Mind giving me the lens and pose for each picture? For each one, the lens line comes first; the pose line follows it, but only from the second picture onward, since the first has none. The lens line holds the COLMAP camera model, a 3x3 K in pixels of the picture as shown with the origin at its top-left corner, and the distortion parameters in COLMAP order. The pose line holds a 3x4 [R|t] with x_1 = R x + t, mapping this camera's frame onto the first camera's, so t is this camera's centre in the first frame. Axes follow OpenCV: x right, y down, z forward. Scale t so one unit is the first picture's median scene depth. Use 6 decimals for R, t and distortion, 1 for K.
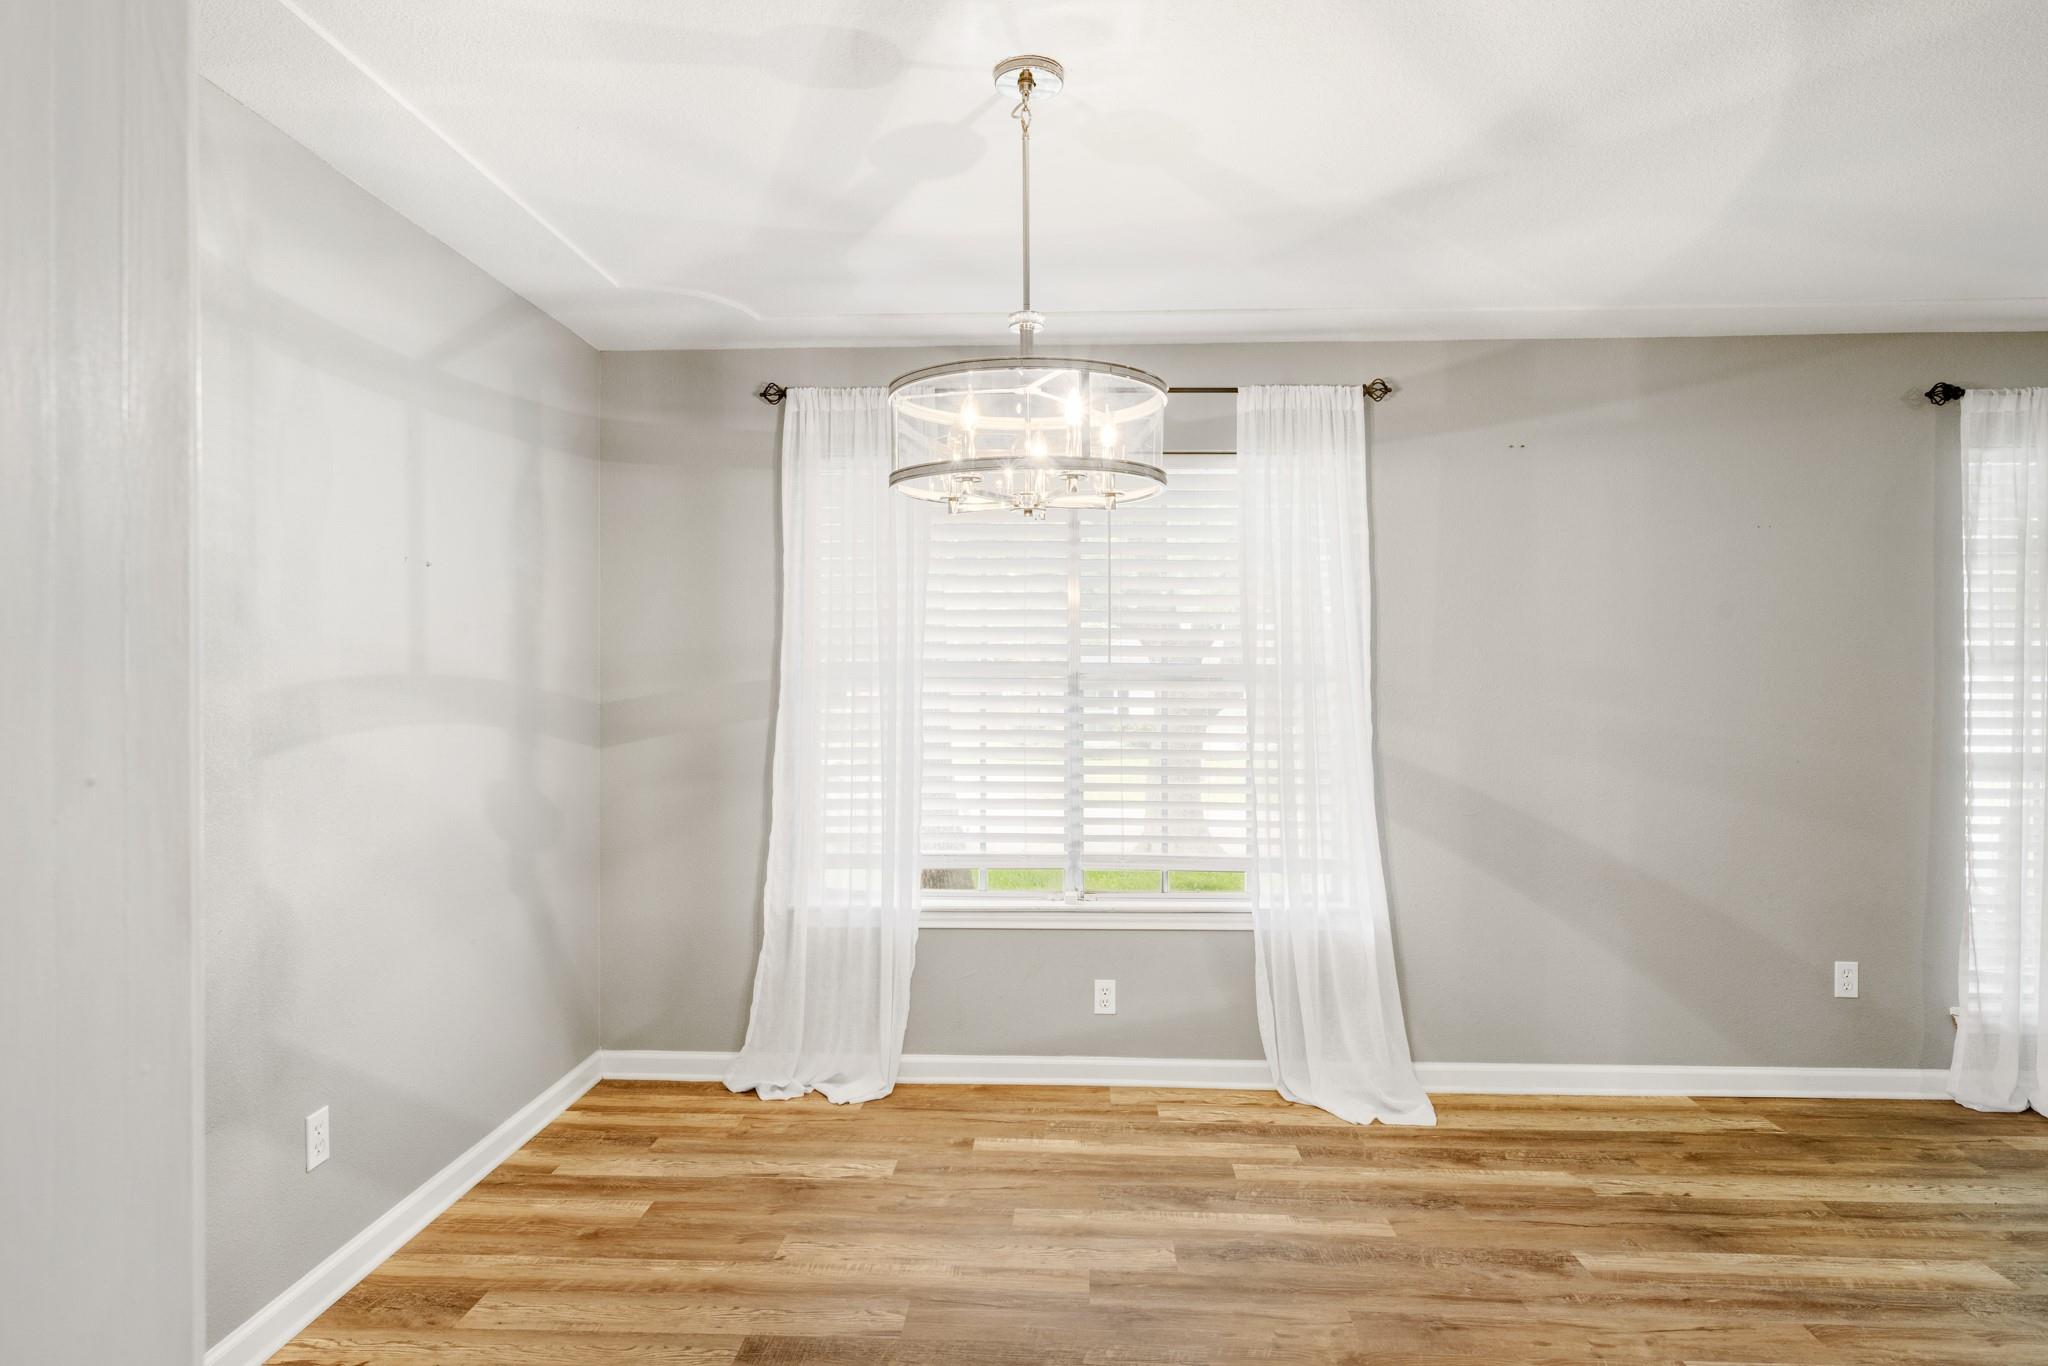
lens RADIAL K [[1184.0, 0, 1024.7], [0, 1184.0, 669.4], [0, 0, 1]] dist [-0.003734, -0.002116]
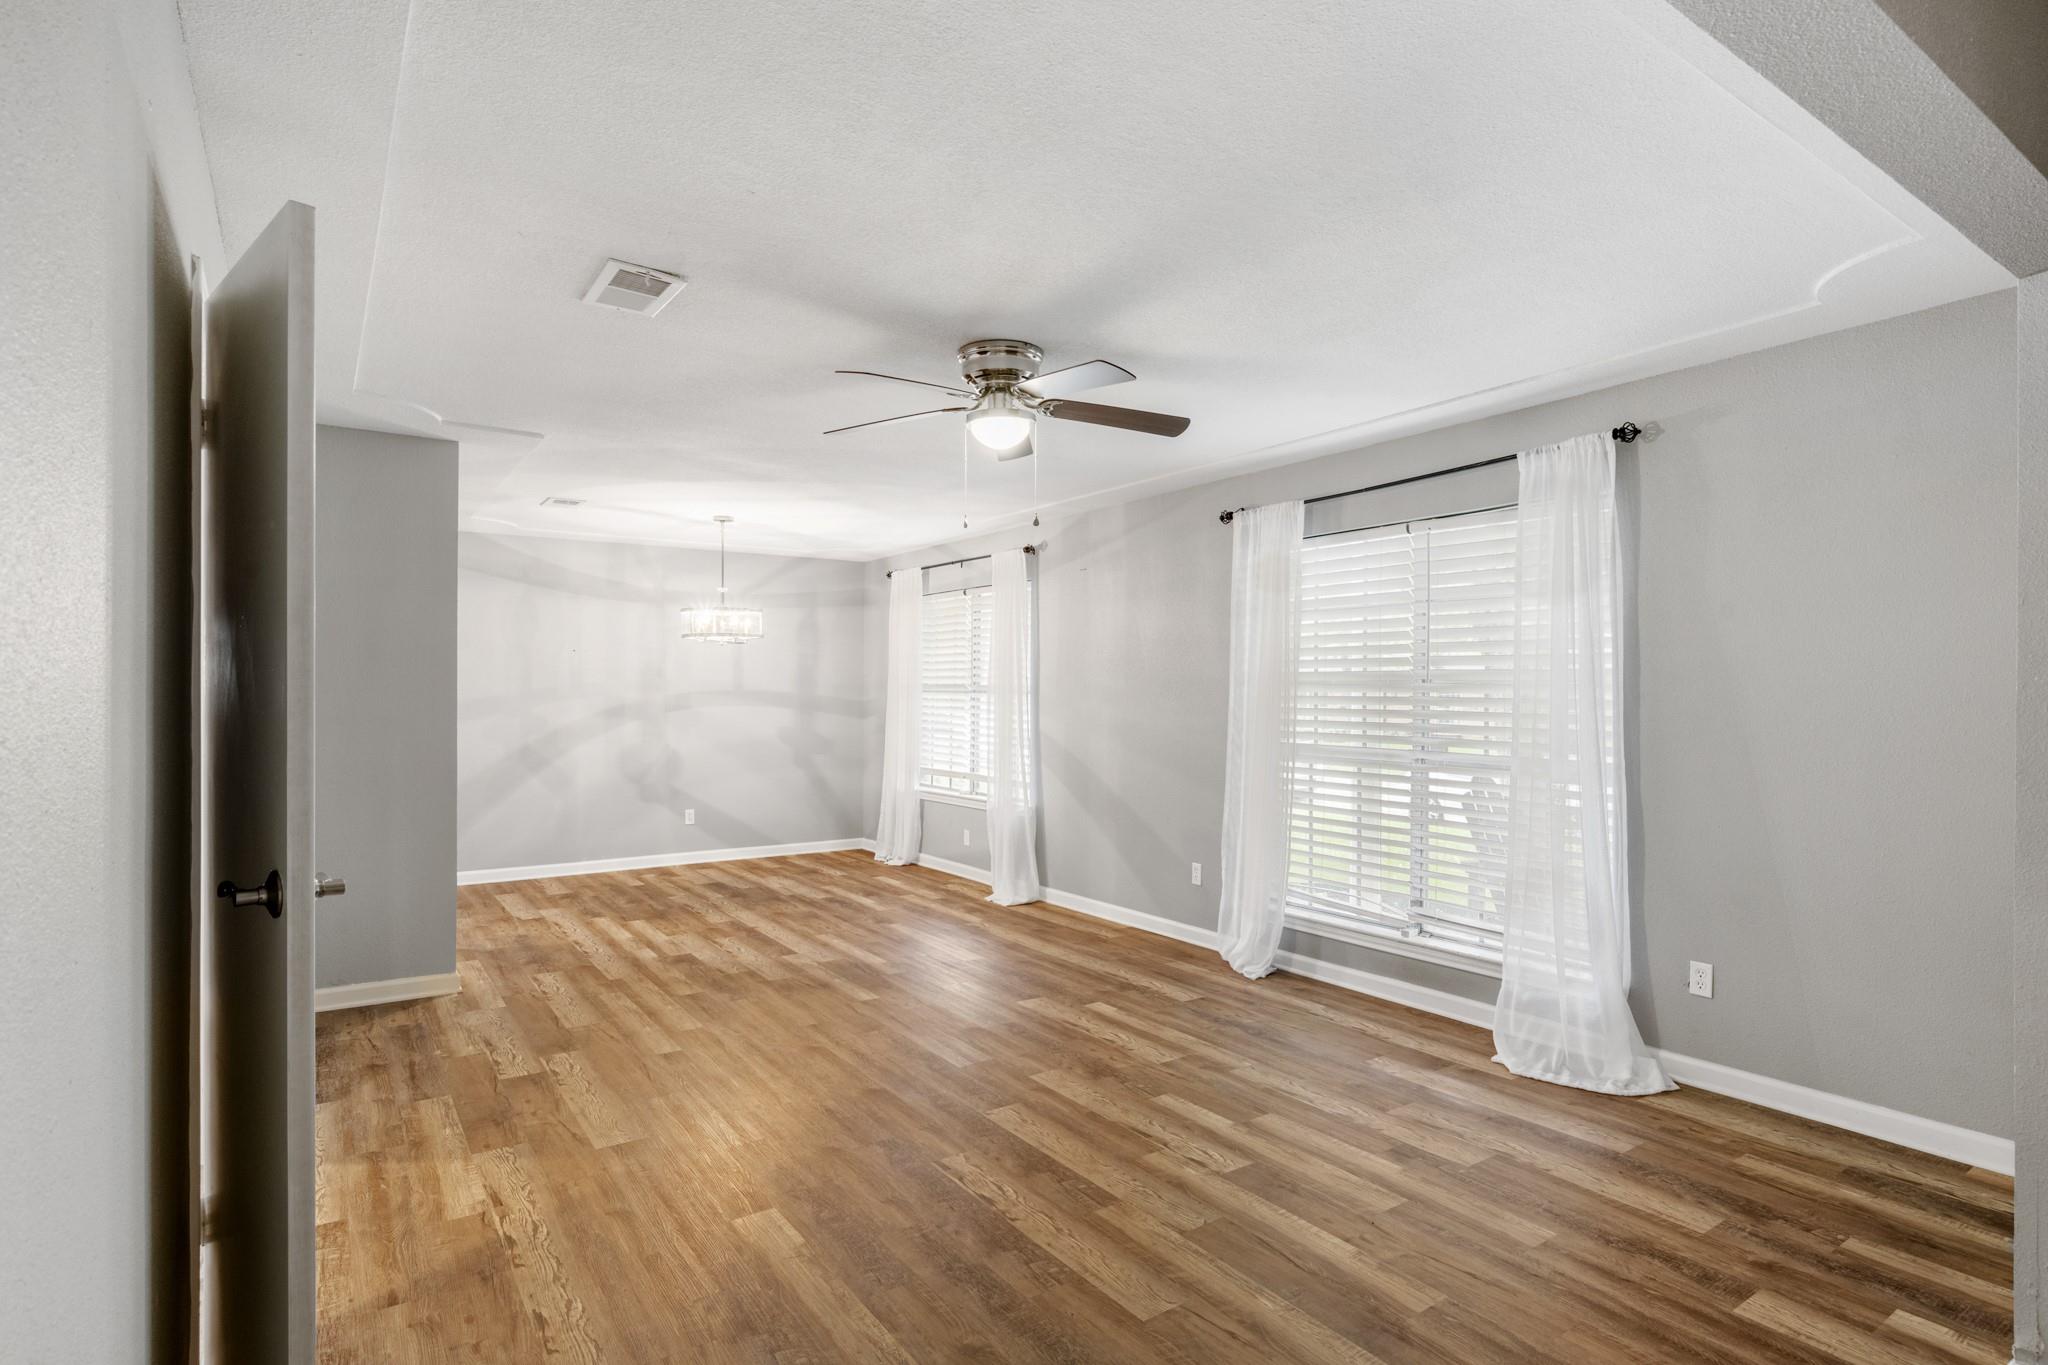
lens RADIAL K [[1048.5, 0, 1024.0], [0, 1048.5, 688.1], [0, 0, 1]] dist [-0.001774, -0.000007]
pose [[0.603789, 0.000209, -0.797144, 1.745840], [0.004230, 0.999985, 0.003466, -0.006027], [0.797133, -0.005465, 0.603779, -0.088930]]
